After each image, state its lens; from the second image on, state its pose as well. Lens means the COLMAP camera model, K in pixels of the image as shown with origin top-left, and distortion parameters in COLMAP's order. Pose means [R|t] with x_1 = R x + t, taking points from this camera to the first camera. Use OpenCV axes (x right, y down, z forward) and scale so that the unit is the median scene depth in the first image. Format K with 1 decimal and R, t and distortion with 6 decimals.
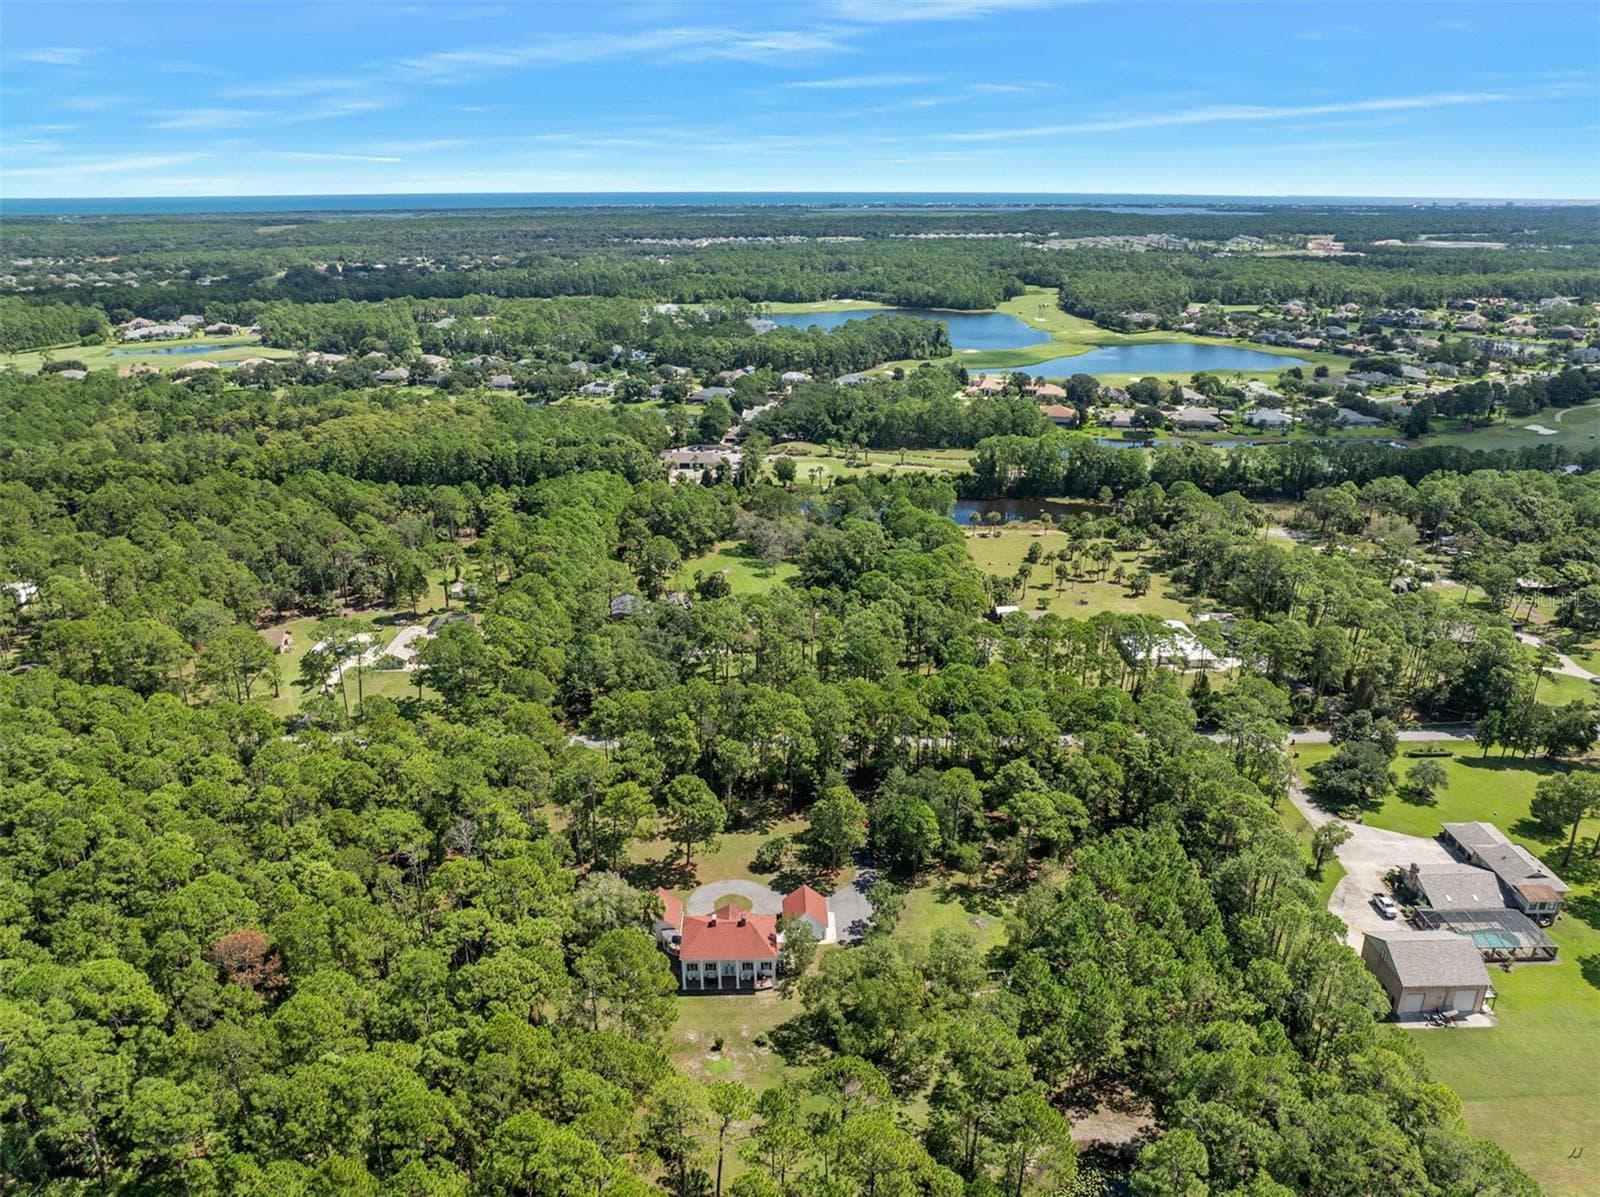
lens RADIAL K [[1203.3, 0, 802.9], [0, 1203.3, 573.1], [0, 0, 1]] dist [-0.042526, 0.067650]
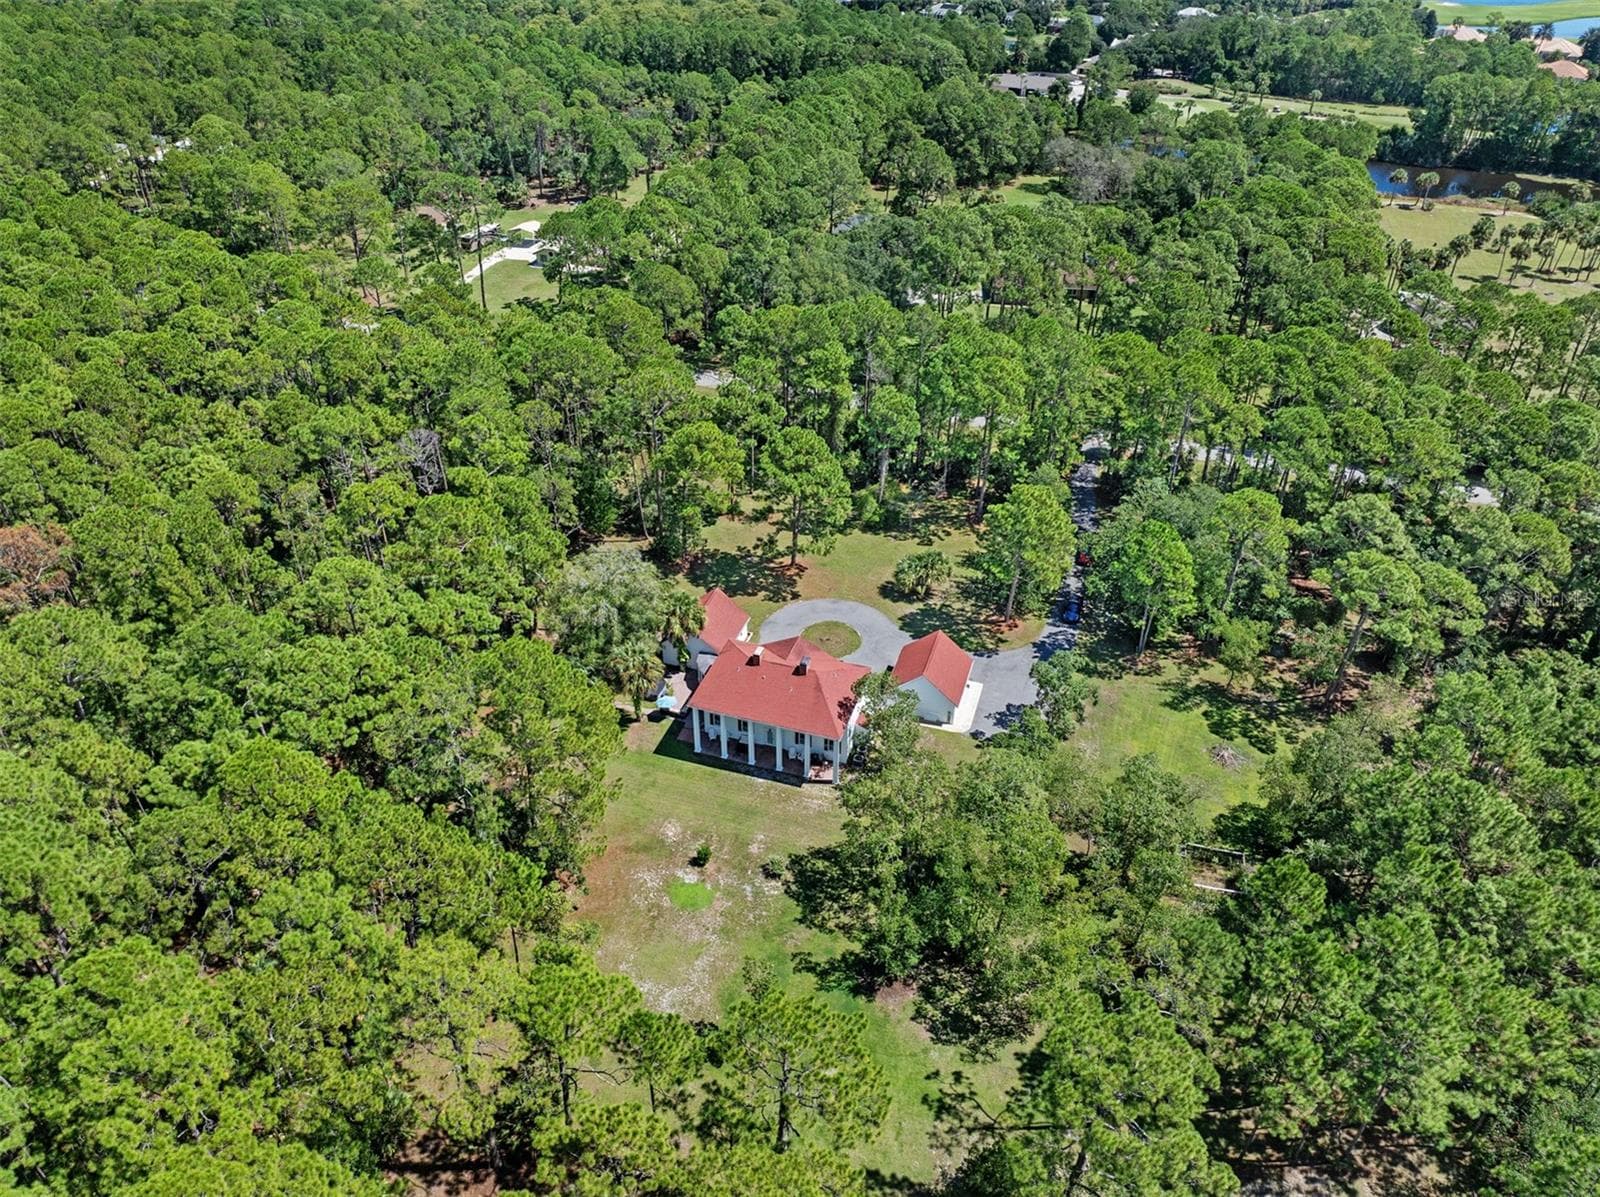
lens RADIAL K [[1153.1, 0, 800.0], [0, 1153.1, 598.5], [0, 0, 1]] dist [-0.044190, 0.020236]
pose [[0.940084, 0.194410, -0.280083, 0.088693], [-0.118466, 0.956570, 0.266345, 0.092749], [0.319700, -0.217206, 0.922287, 0.421434]]
